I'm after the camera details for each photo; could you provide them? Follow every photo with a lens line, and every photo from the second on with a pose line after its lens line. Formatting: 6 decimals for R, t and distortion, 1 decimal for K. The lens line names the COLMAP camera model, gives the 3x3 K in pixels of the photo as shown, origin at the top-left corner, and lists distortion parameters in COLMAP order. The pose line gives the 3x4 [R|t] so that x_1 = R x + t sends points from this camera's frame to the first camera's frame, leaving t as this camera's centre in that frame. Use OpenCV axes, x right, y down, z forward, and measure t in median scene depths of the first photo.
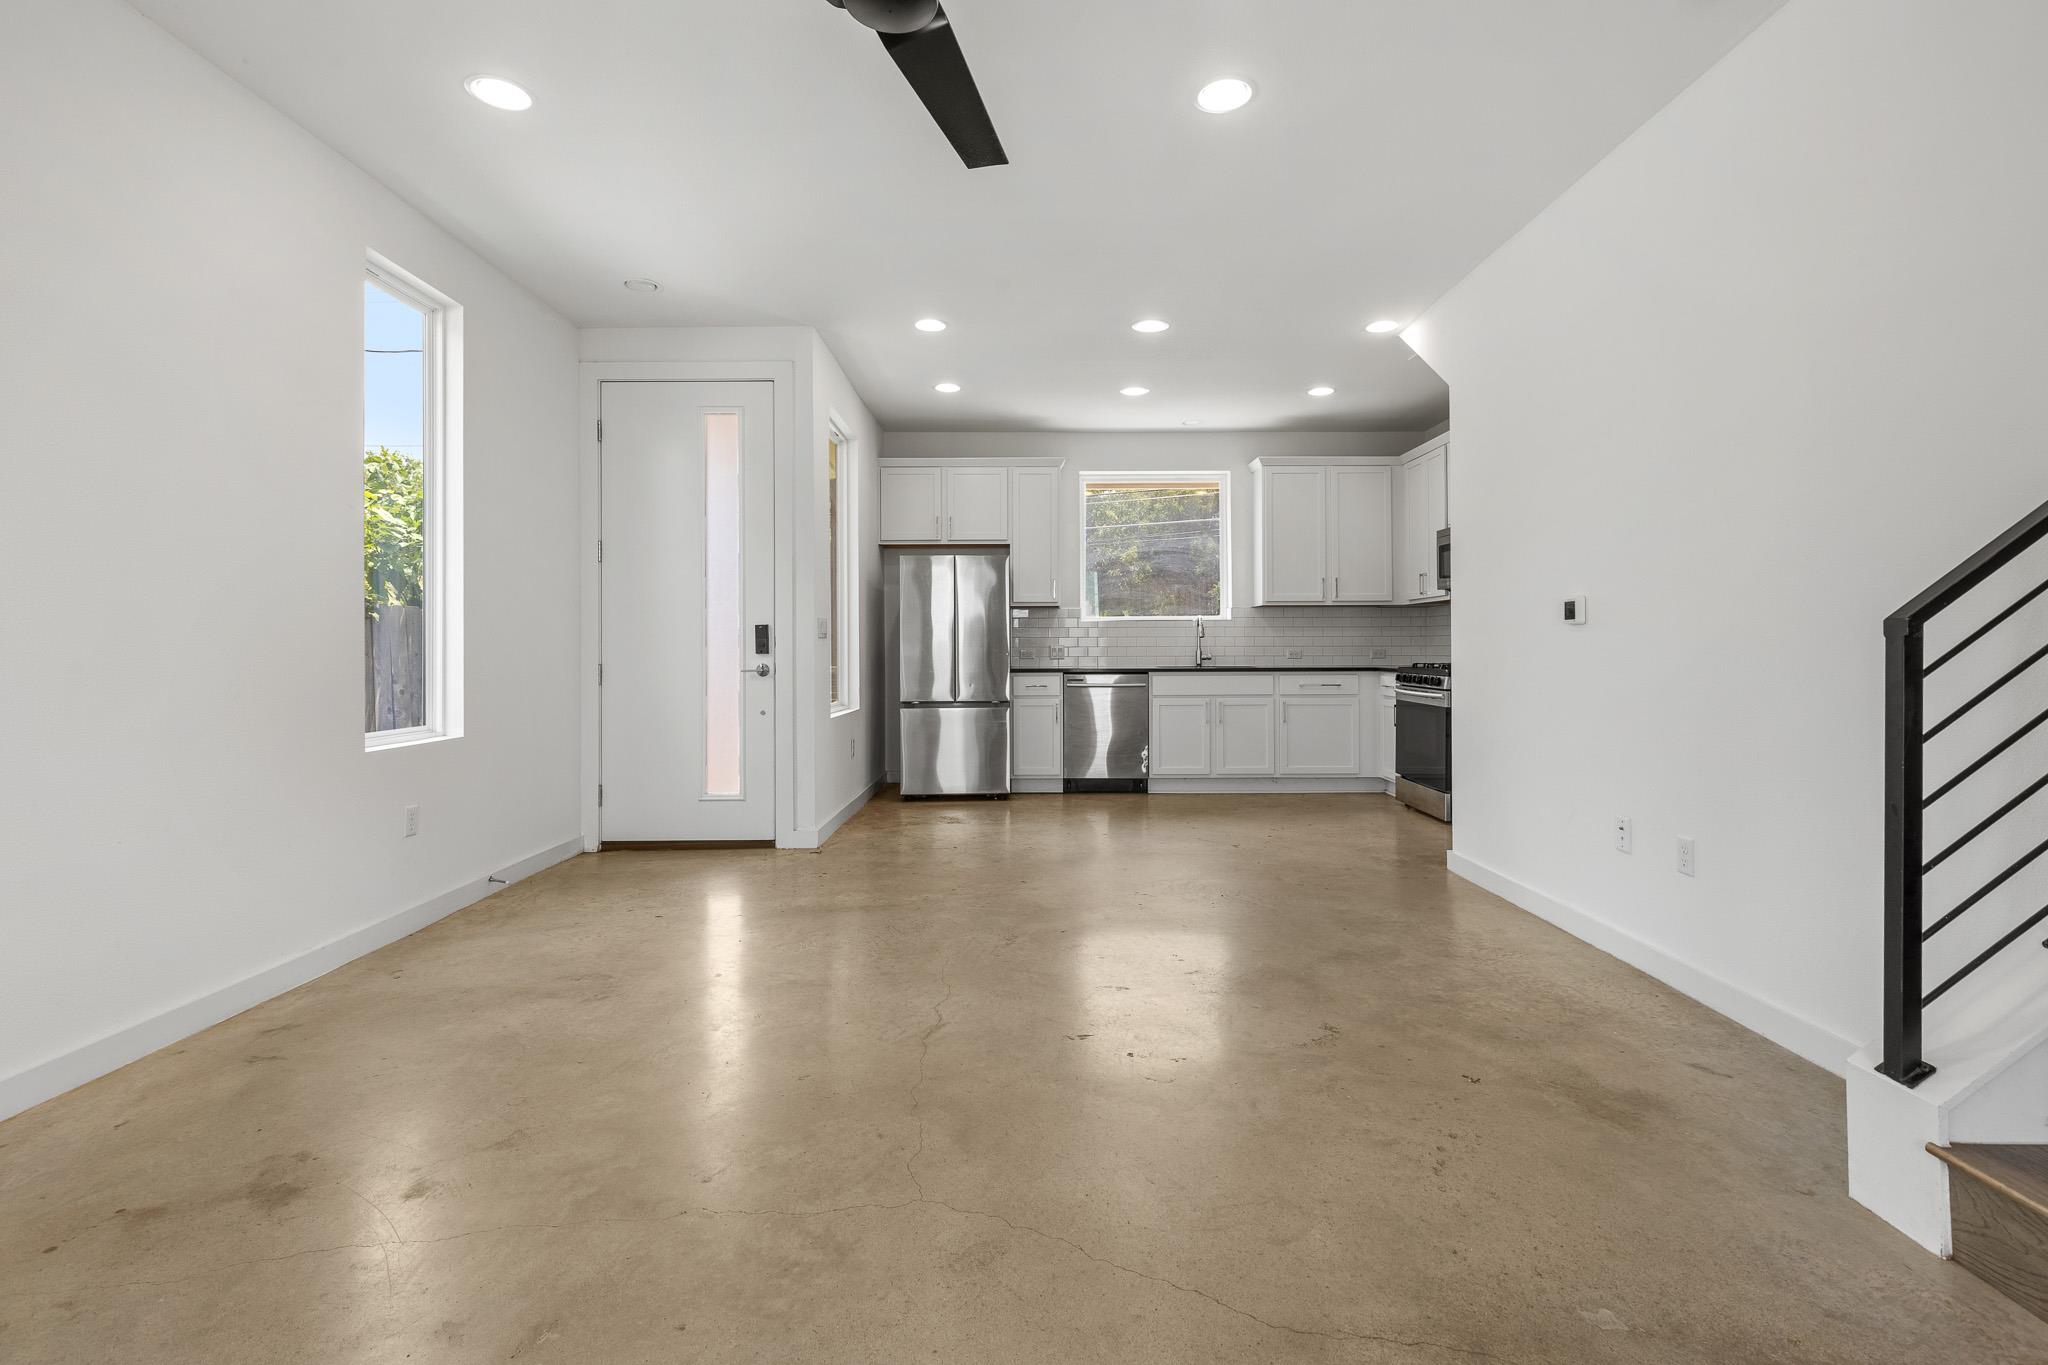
lens RADIAL K [[928.9, 0, 1035.1], [0, 928.9, 641.0], [0, 0, 1]] dist [0.001860, 0.000005]
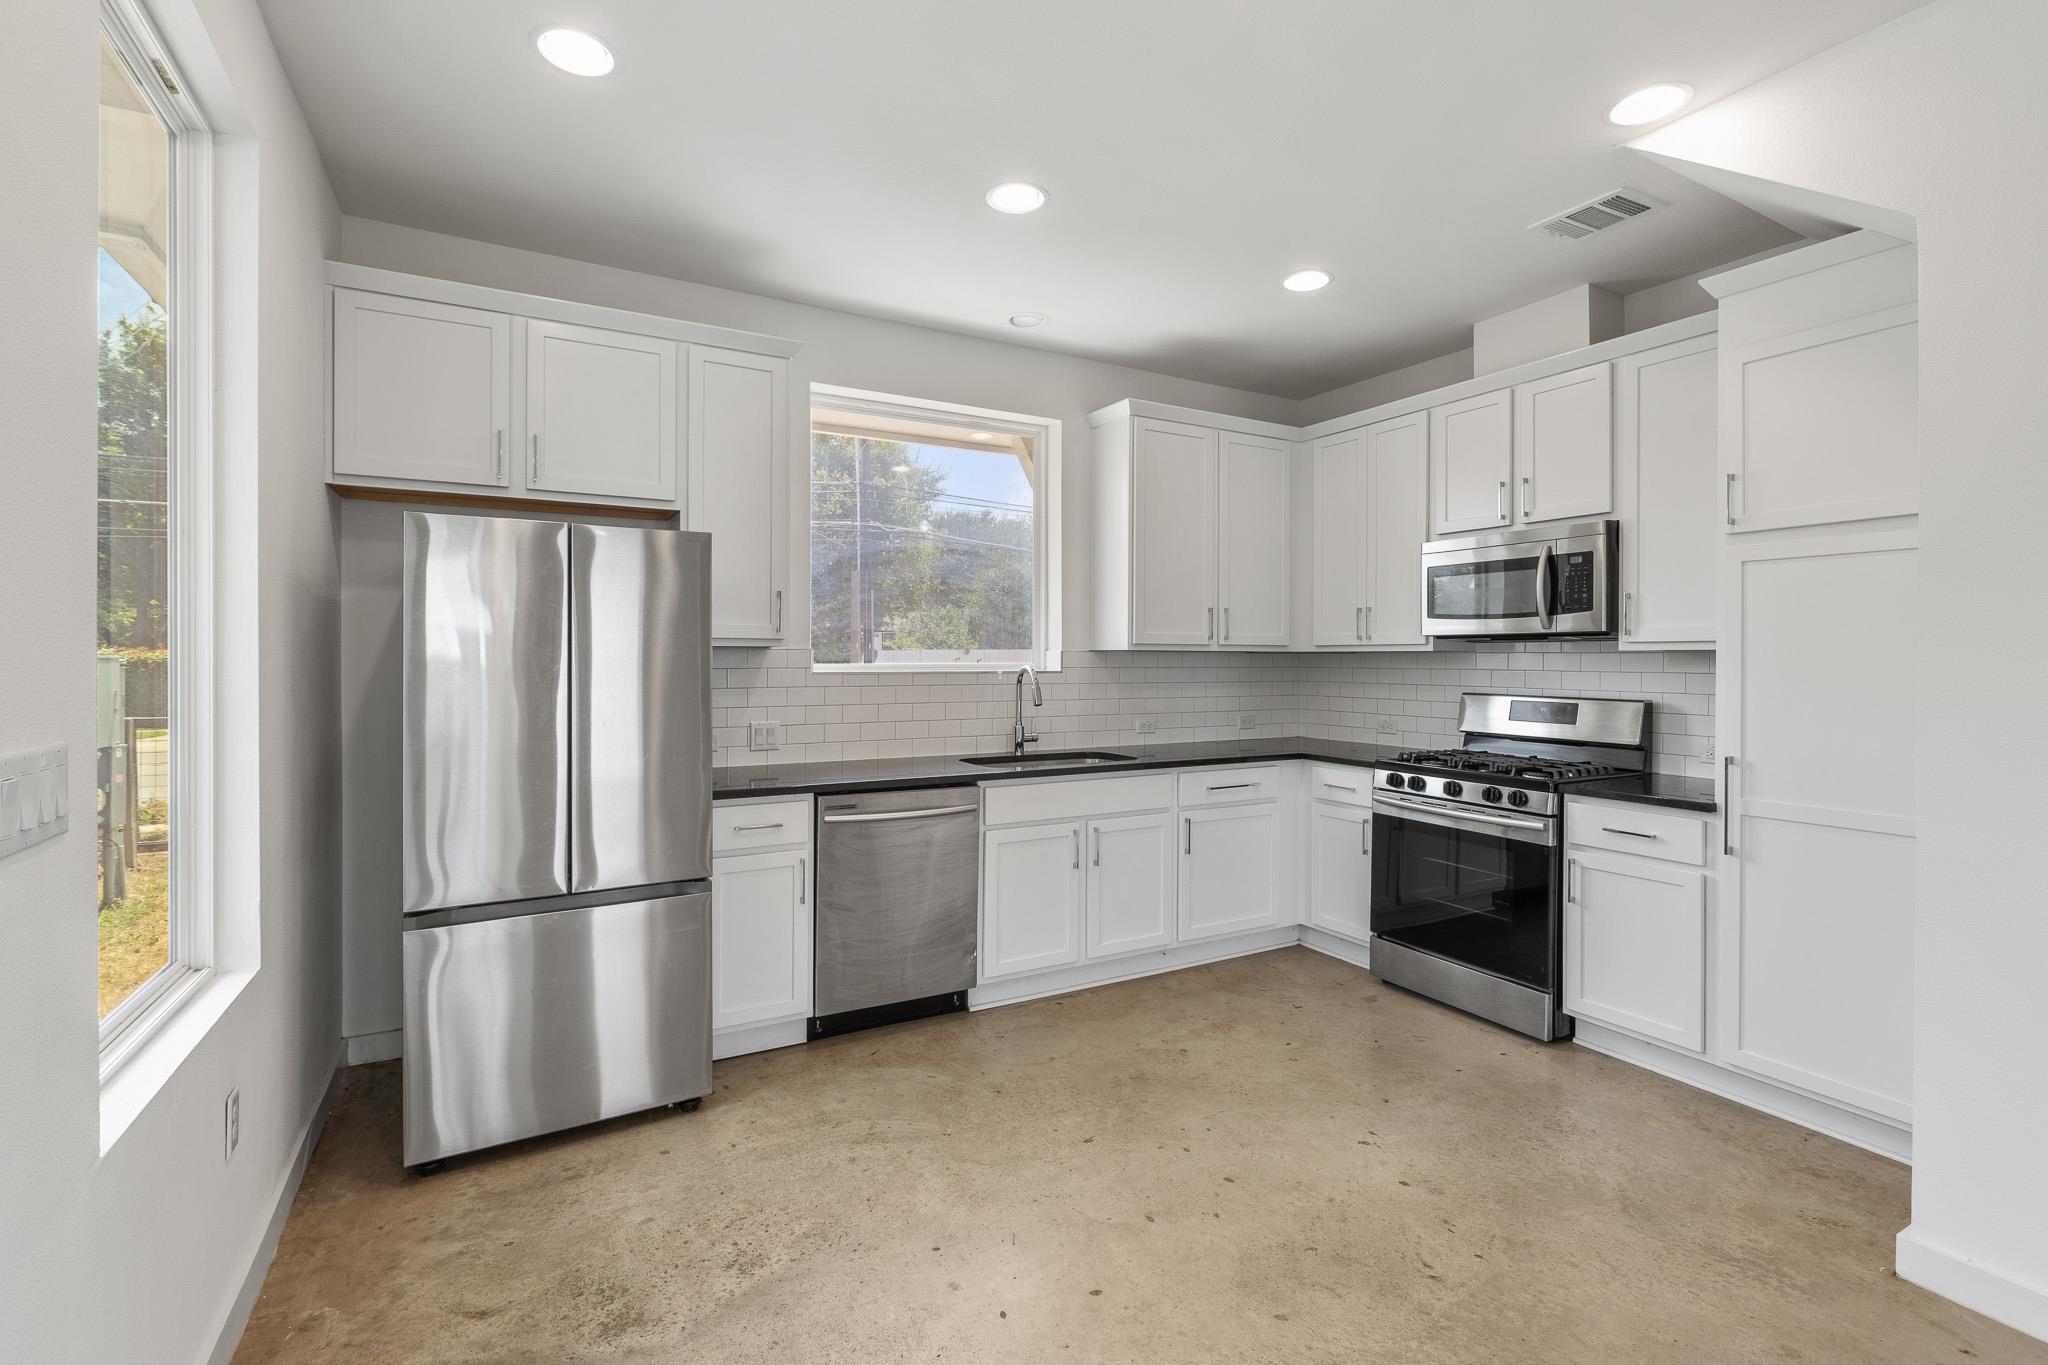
lens RADIAL K [[919.0, 0, 1022.5], [0, 919.0, 660.3], [0, 0, 1]] dist [-0.000164, -0.000311]
pose [[0.877825, 0.005908, 0.478944, -0.133847], [-0.010803, 0.999914, 0.007465, -0.049926], [-0.478859, -0.011727, 0.877813, 0.724395]]
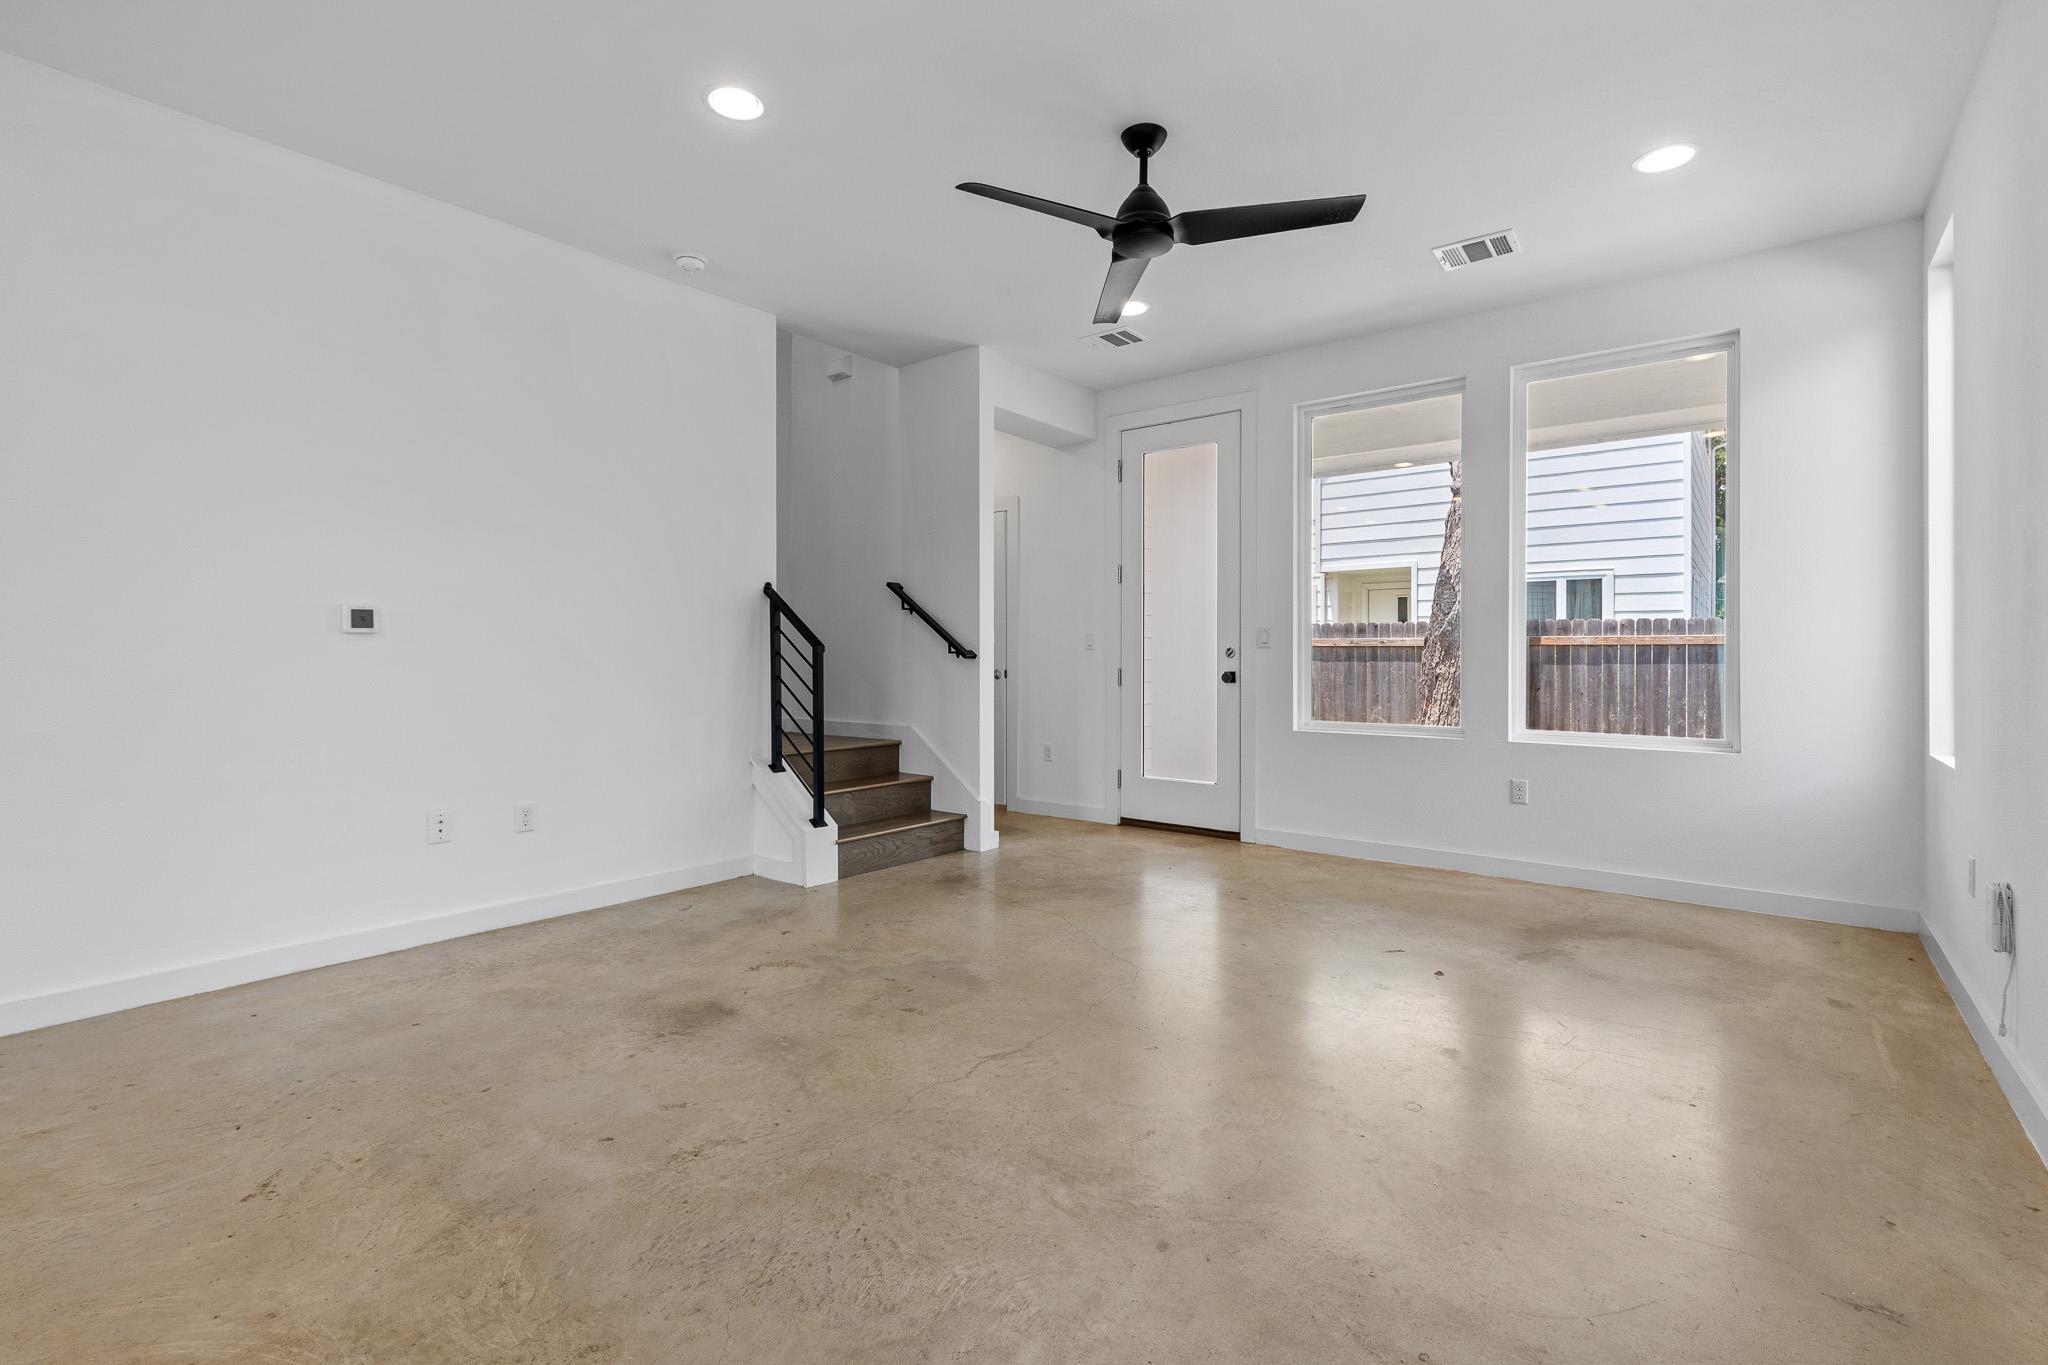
lens RADIAL K [[919.4, 0, 1028.1], [0, 919.4, 649.1], [0, 0, 1]] dist [0.003299, -0.000421]
pose [[-0.775791, 0.006767, 0.630954, -0.378864], [-0.002355, 0.999904, -0.013618, 0.006588], [-0.630986, -0.012051, -0.775701, 0.893513]]
